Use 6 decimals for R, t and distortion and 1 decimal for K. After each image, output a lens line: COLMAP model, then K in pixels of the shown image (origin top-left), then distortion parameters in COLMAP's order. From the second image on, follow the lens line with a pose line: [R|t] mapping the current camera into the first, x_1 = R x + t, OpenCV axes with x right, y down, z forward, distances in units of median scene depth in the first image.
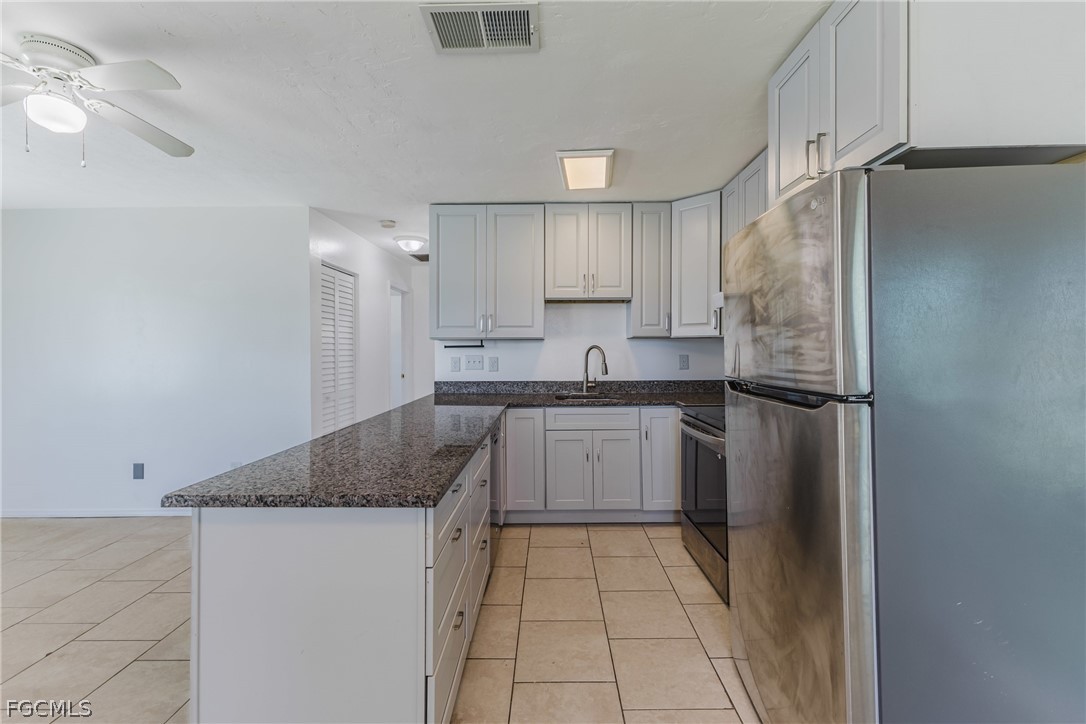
lens RADIAL K [[463.7, 0, 544.4], [0, 463.7, 352.8], [0, 0, 1]] dist [0.007717, -0.002653]
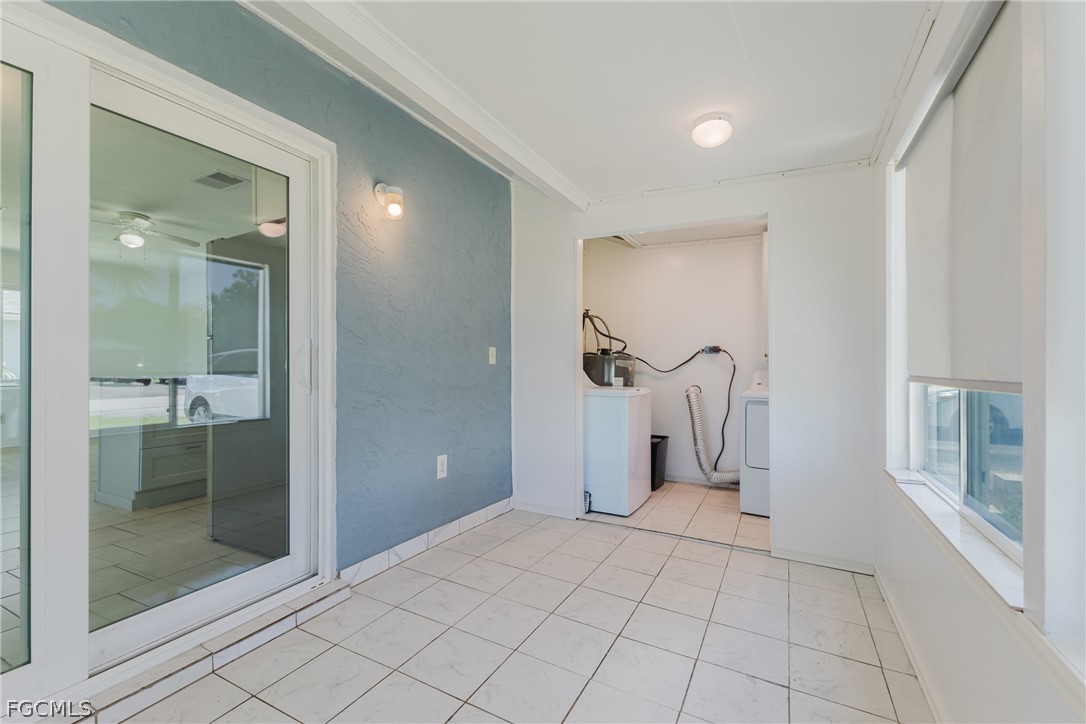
lens RADIAL K [[463.7, 0, 547.4], [0, 463.7, 361.4], [0, 0, 1]] dist [0.007717, -0.002653]
pose [[0.894796, 0.000457, -0.446474, 1.014865], [-0.004363, 0.999961, -0.007720, 0.070791], [0.446453, 0.008856, 0.894763, -0.114736]]
